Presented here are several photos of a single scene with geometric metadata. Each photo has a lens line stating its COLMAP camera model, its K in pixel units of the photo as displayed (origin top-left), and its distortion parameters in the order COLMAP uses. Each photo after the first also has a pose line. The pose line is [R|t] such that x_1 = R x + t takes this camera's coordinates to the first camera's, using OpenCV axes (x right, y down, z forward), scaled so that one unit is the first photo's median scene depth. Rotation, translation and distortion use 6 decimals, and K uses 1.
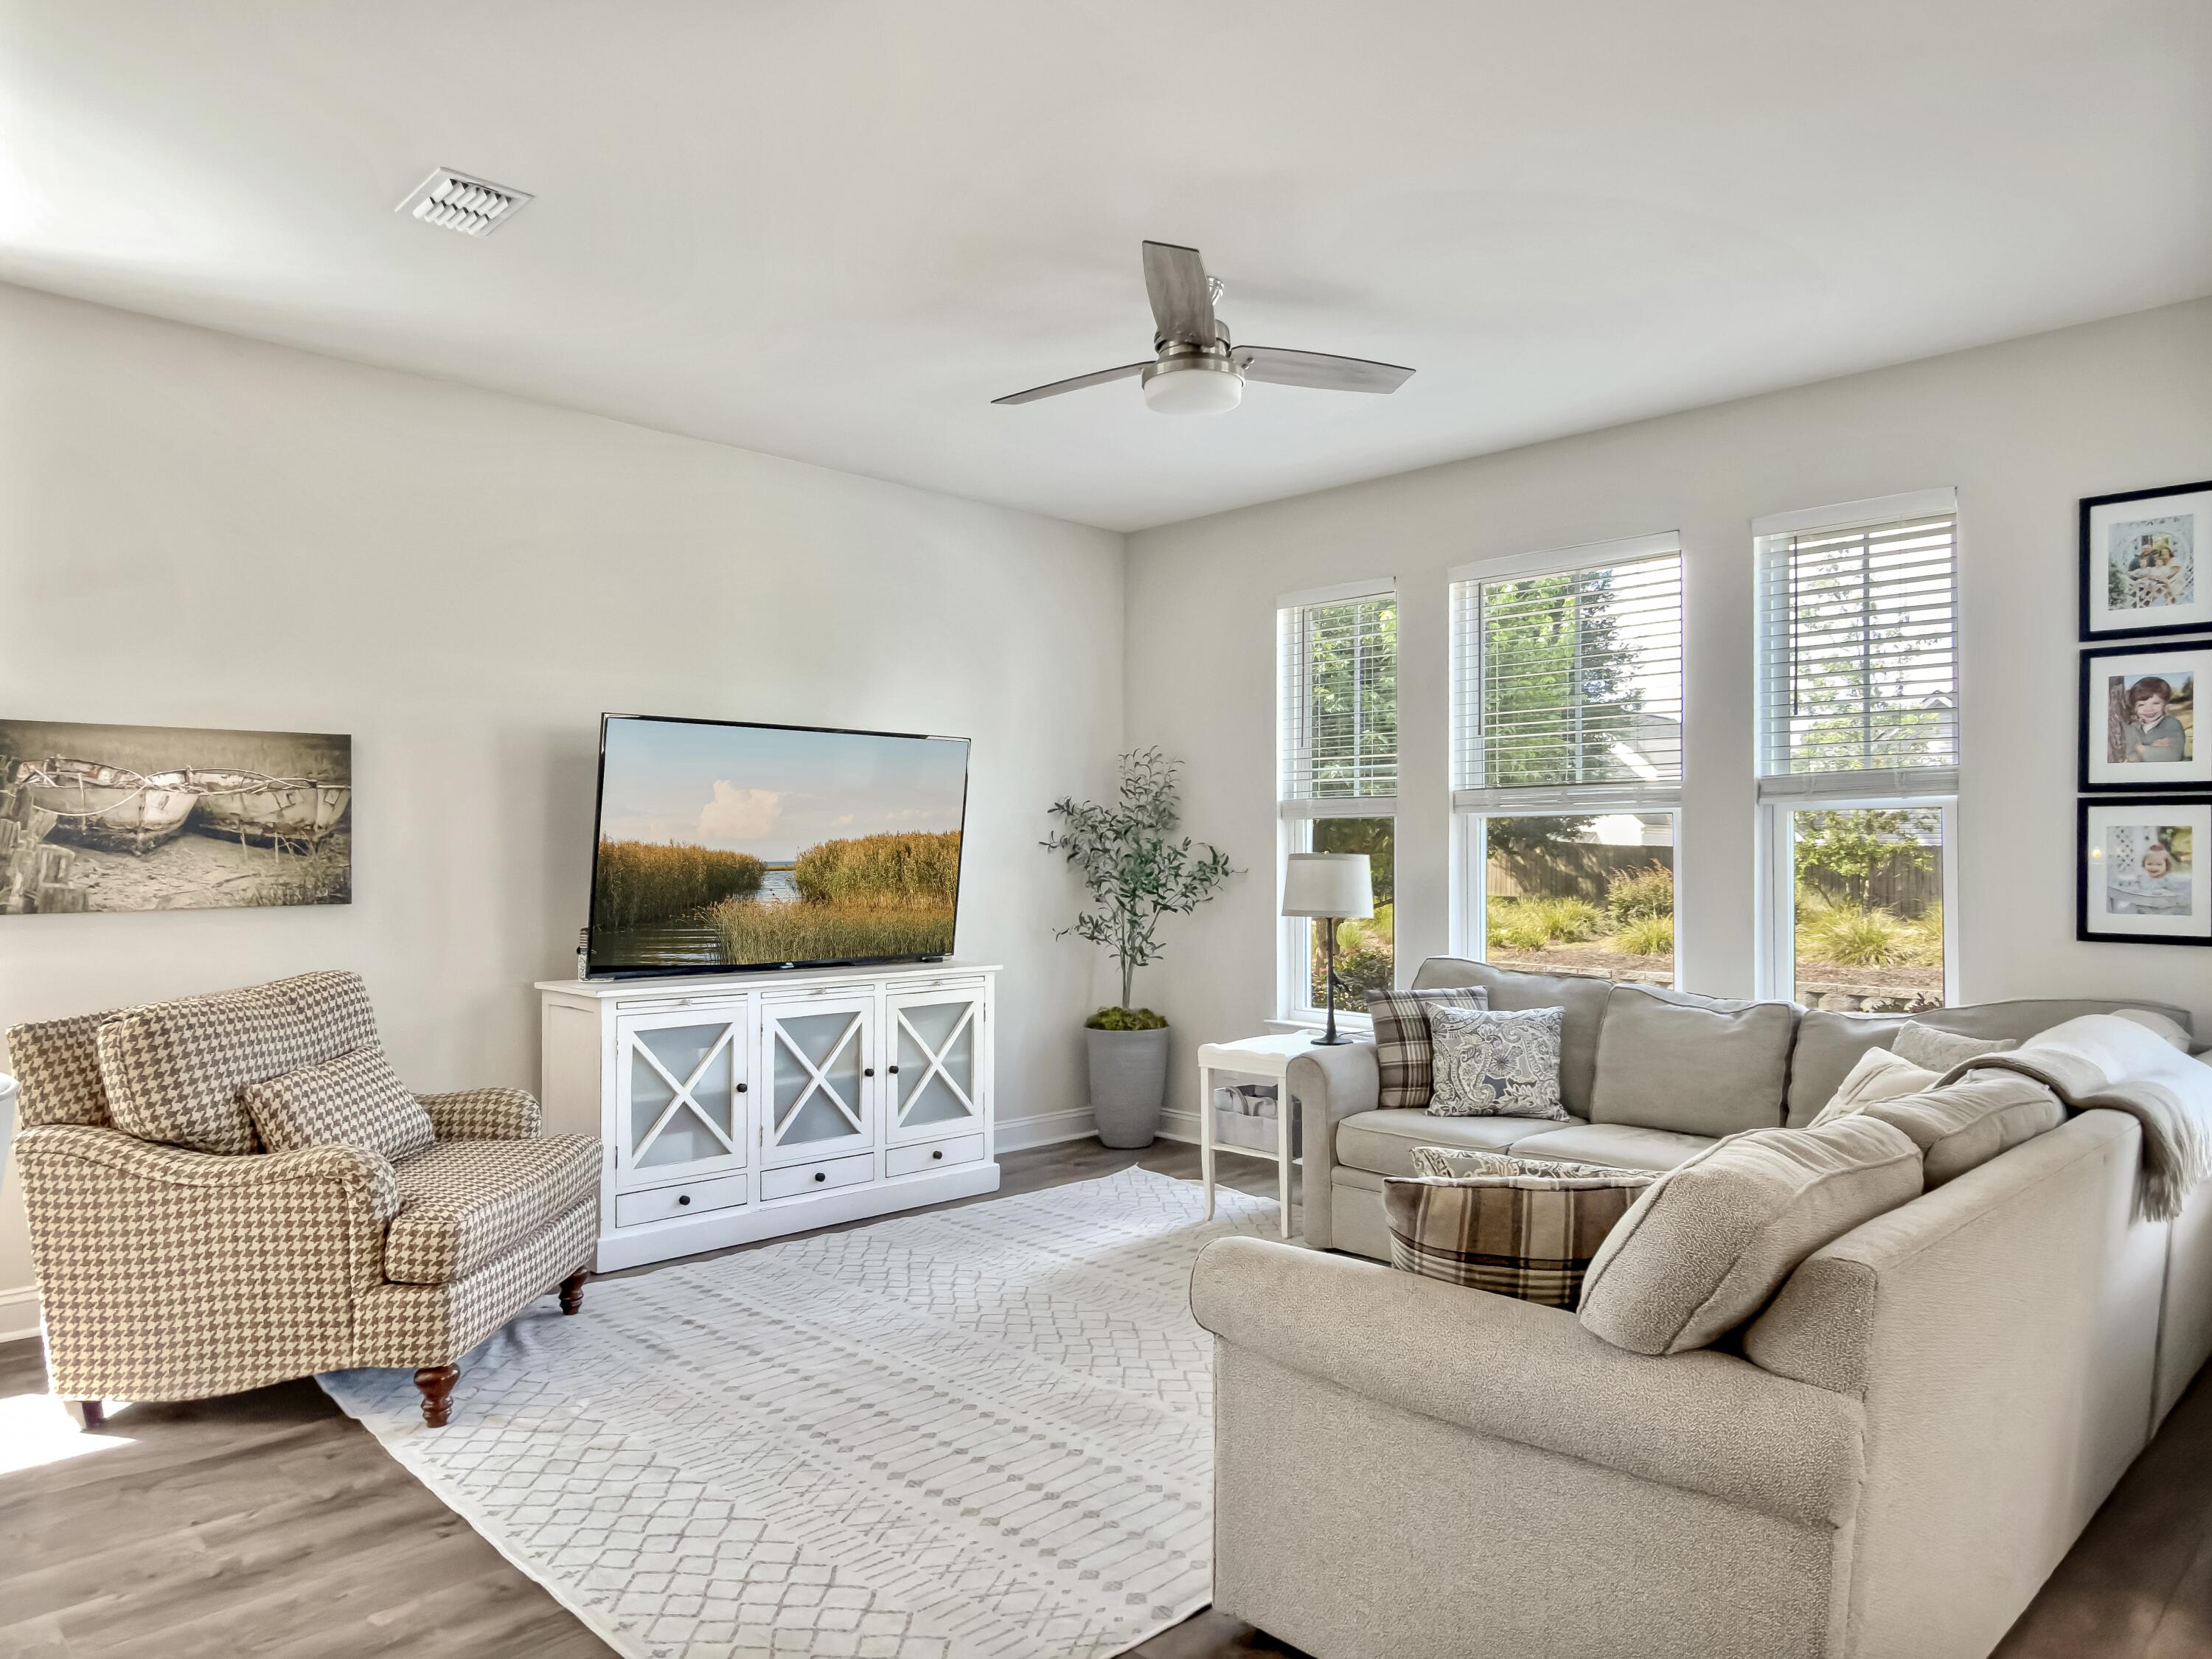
lens RADIAL K [[1433.1, 0, 1112.3], [0, 1433.1, 834.6], [0, 0, 1]] dist [0.000463, -0.001589]
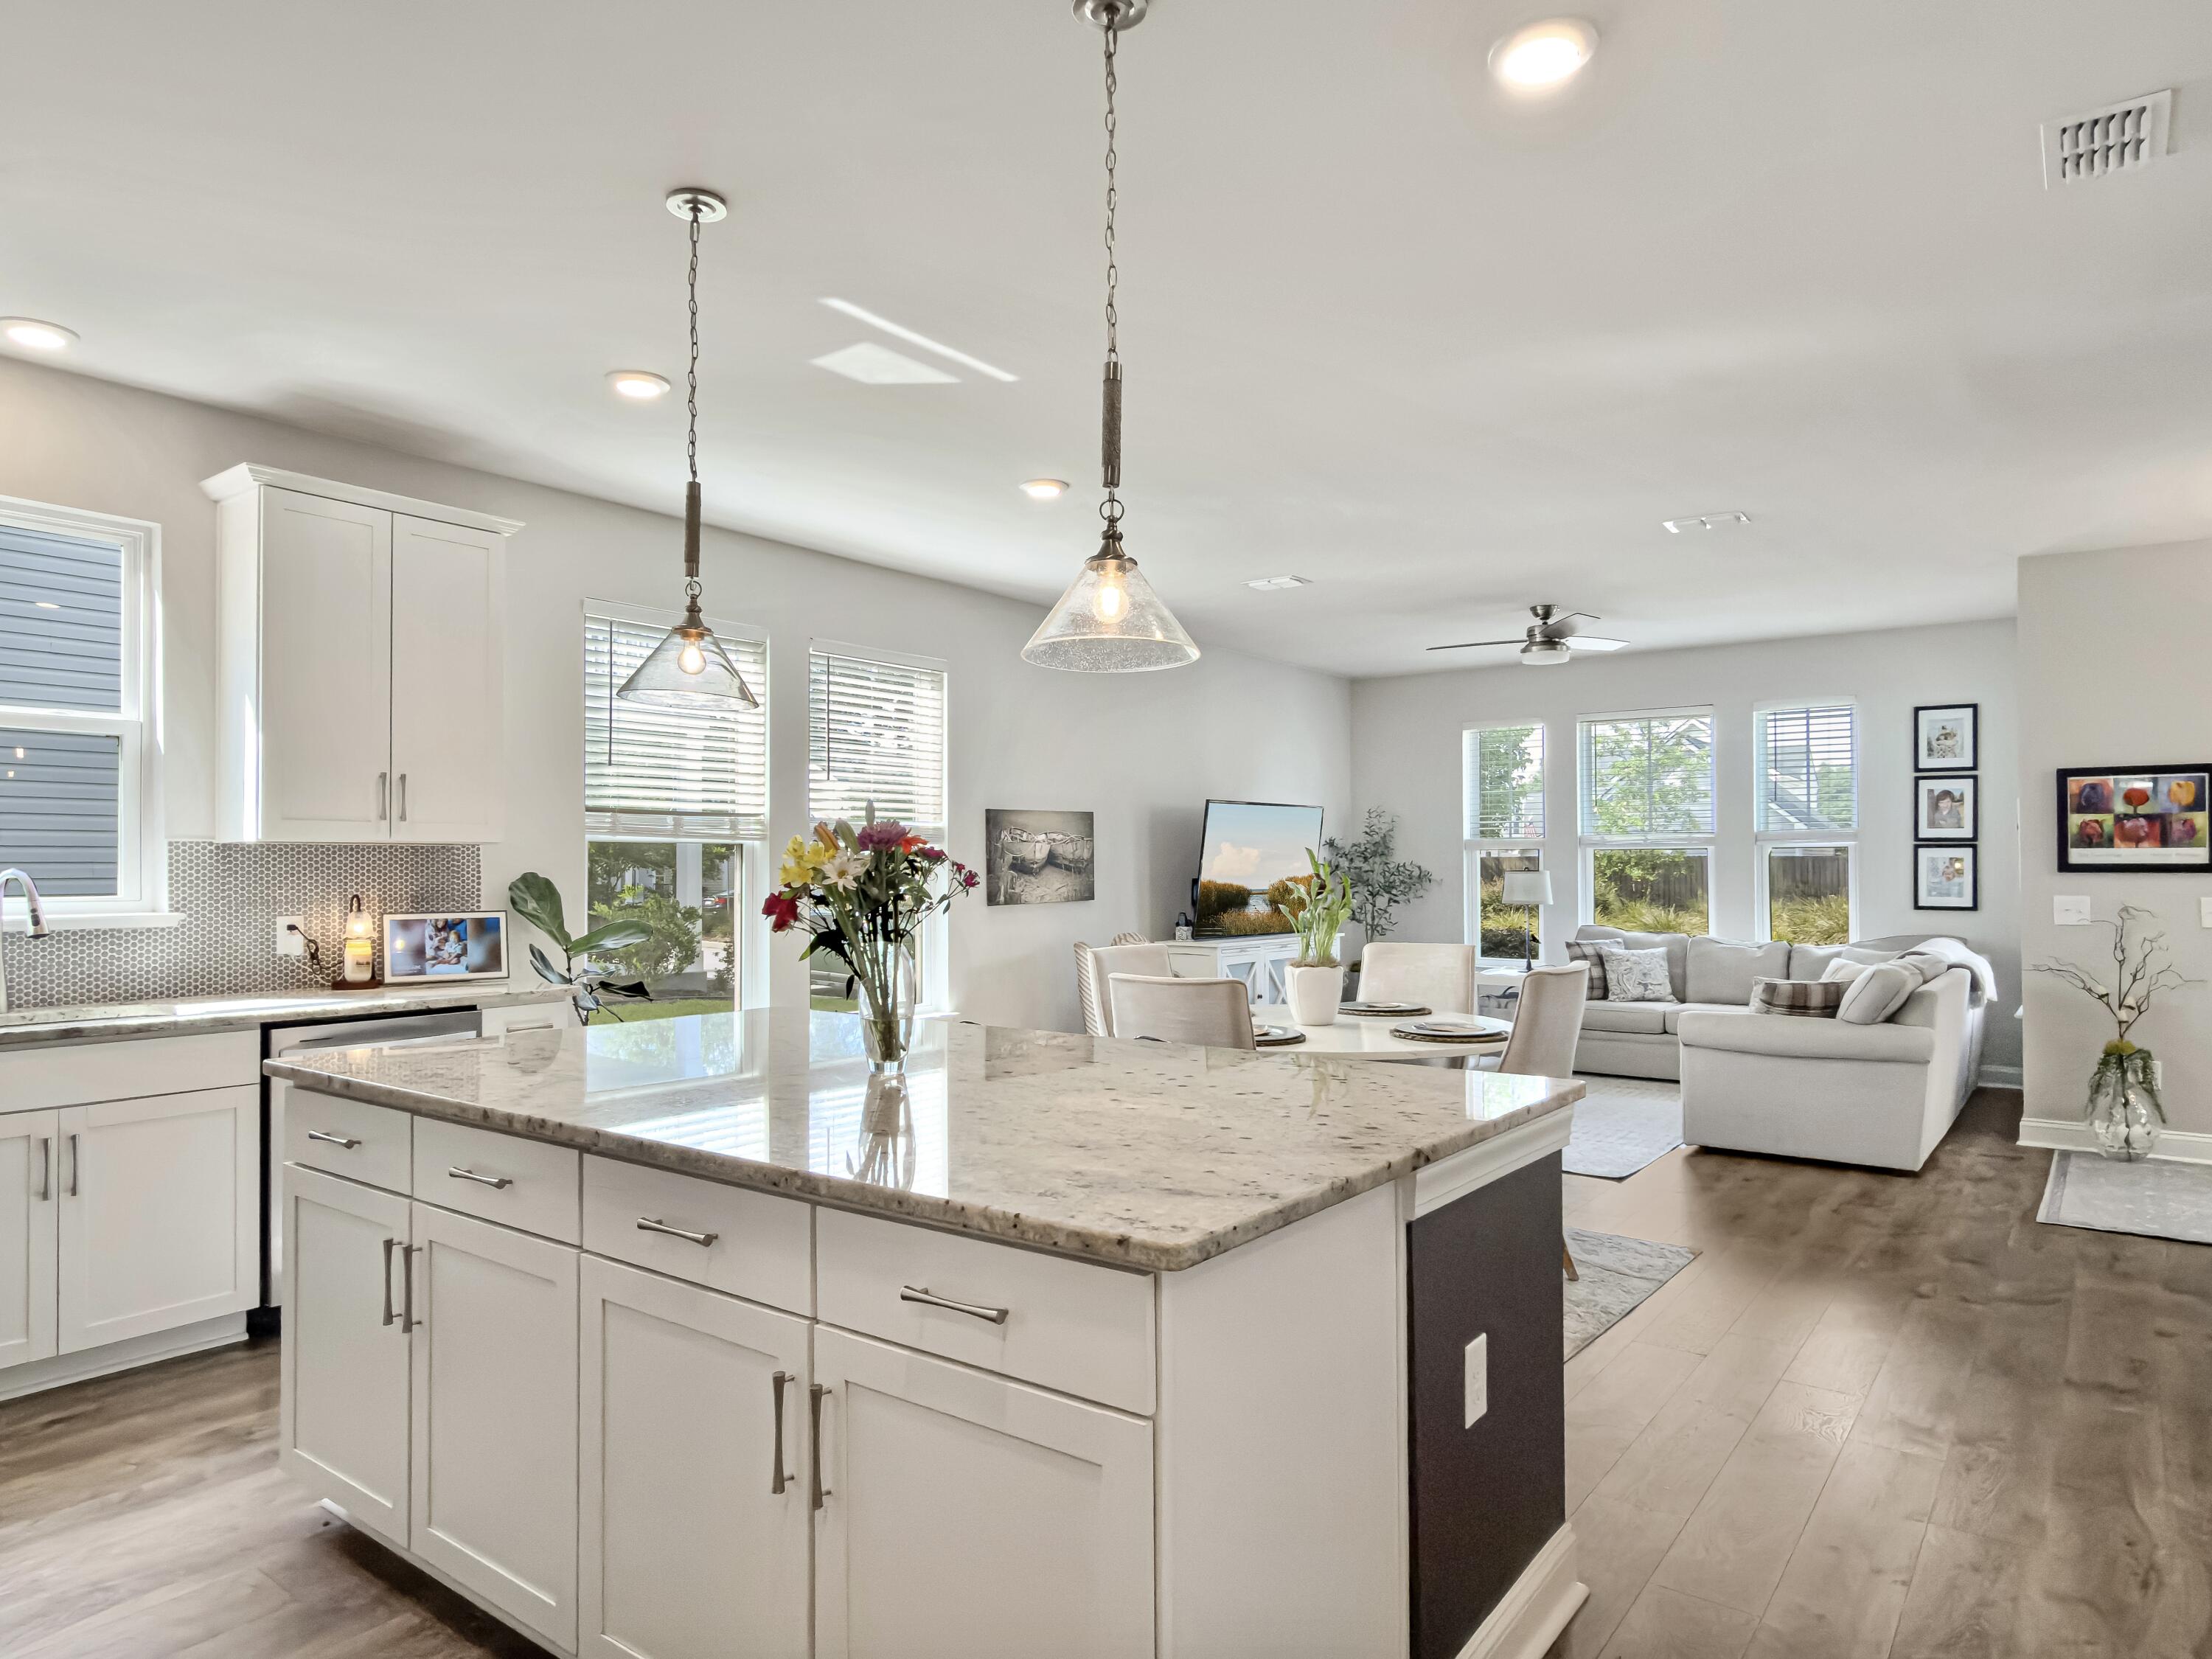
lens RADIAL K [[1333.6, 0, 1101.1], [0, 1333.6, 842.1], [0, 0, 1]] dist [0.001679, -0.000553]
pose [[0.990069, -0.002019, 0.140567, -0.841698], [0.002397, 0.999994, -0.002520, -0.026824], [-0.140561, 0.002832, 0.990068, -0.841831]]
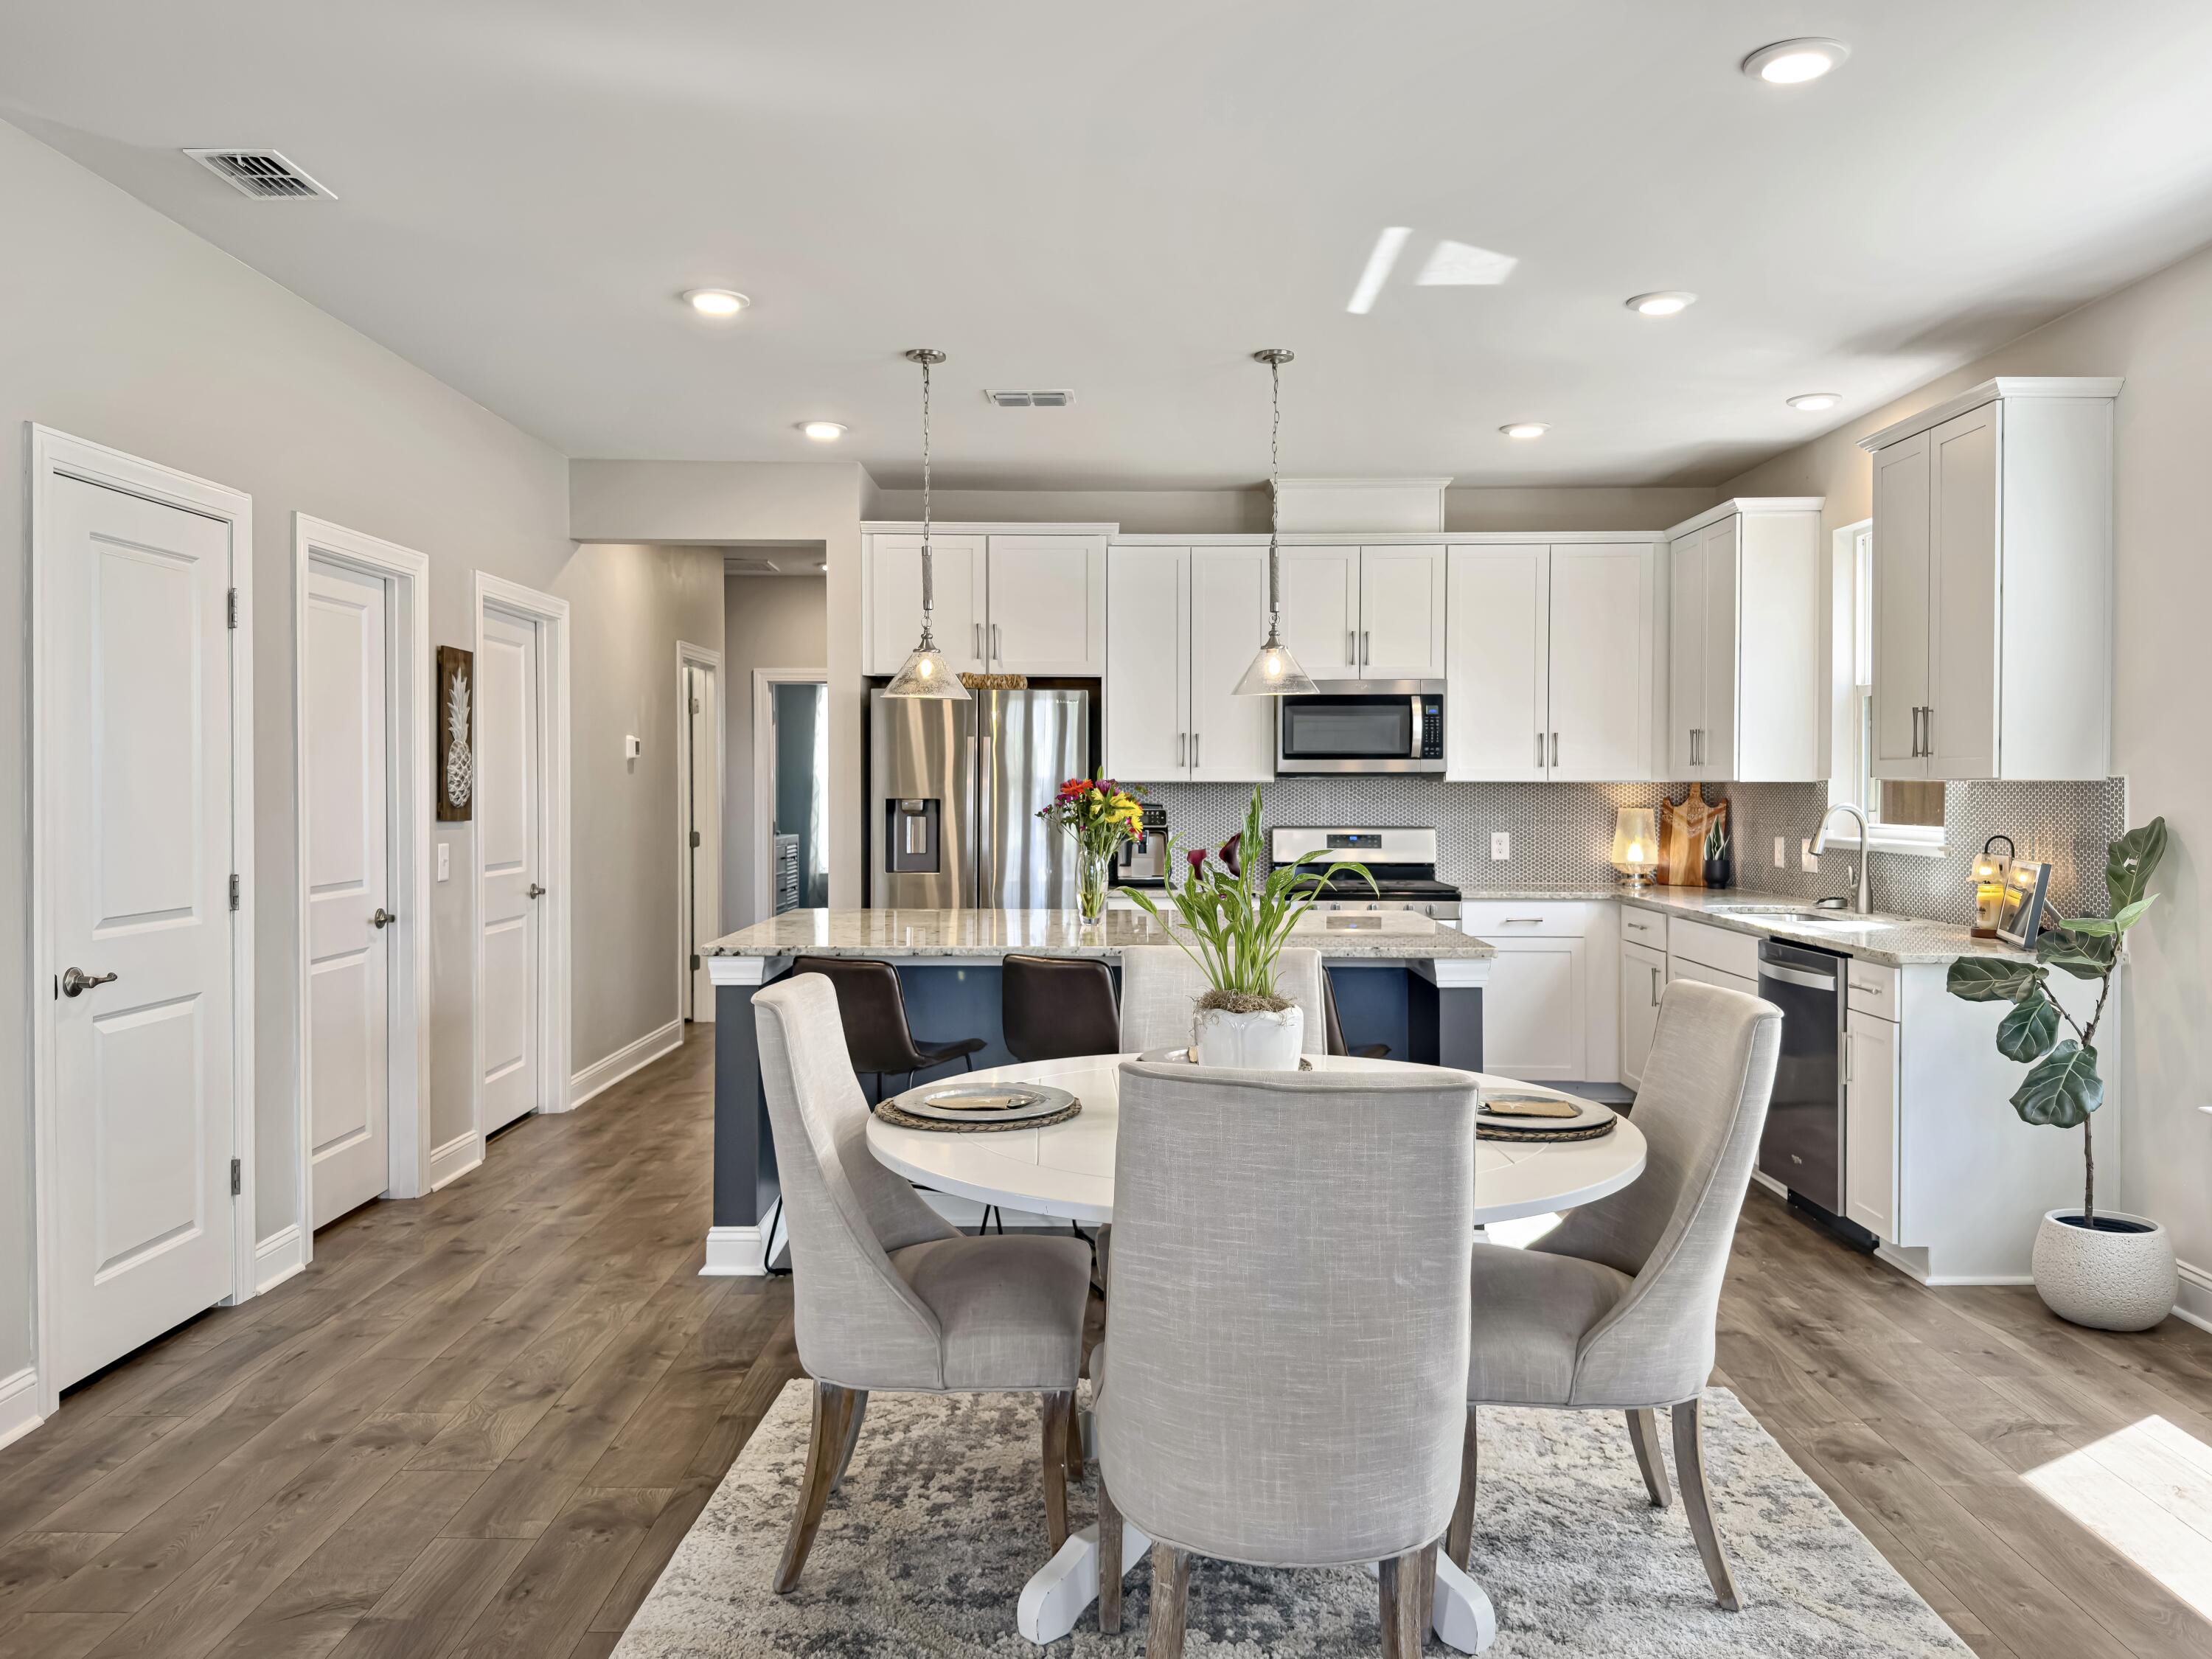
lens RADIAL K [[1605.8, 0, 1111.2], [0, 1605.8, 814.6], [0, 0, 1]] dist [0.109545, -0.149590]
pose [[-0.702148, 0.010288, -0.711957, 0.076521], [0.007018, 0.999947, 0.007529, -0.016834], [0.711997, 0.000290, -0.702183, 0.745439]]
